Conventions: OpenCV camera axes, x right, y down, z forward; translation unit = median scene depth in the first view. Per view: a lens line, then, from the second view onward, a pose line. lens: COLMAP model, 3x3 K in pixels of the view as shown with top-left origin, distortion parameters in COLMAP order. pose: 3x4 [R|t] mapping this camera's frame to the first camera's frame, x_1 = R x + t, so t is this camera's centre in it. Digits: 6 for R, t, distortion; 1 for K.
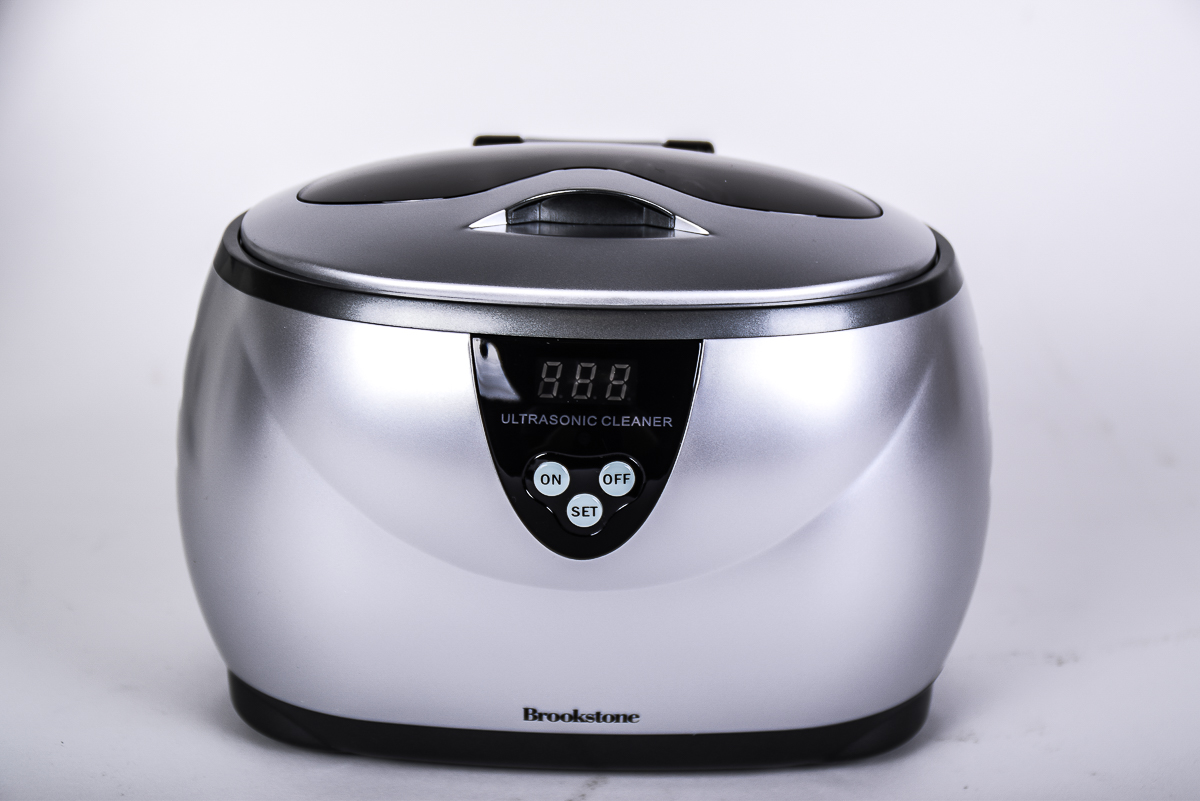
lens RADIAL K [[2408.0, 0, 600.0], [0, 2408.0, 400.5], [0, 0, 1]] dist [0.086357, 0.148492]
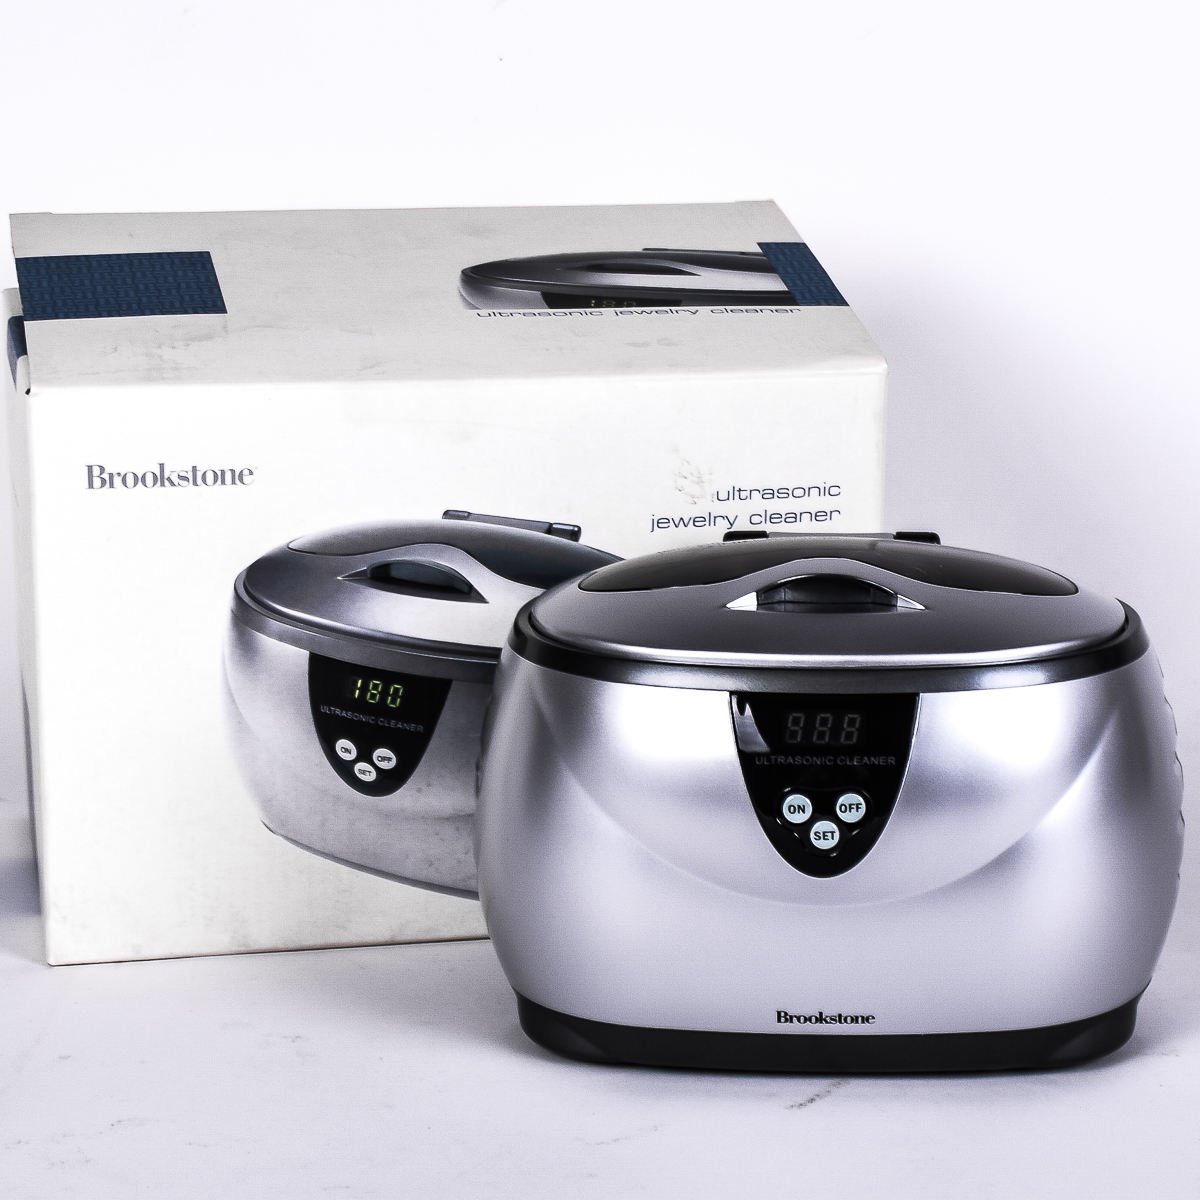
lens RADIAL K [[2808.0, 0, 600.0], [0, 2808.0, 600.0], [0, 0, 1]] dist [-0.030949, 0.226532]
pose [[0.995838, -0.016419, -0.089645, 0.009121], [0.008870, 0.996429, -0.083965, 0.043033], [0.090703, 0.082821, 0.992428, -0.410160]]
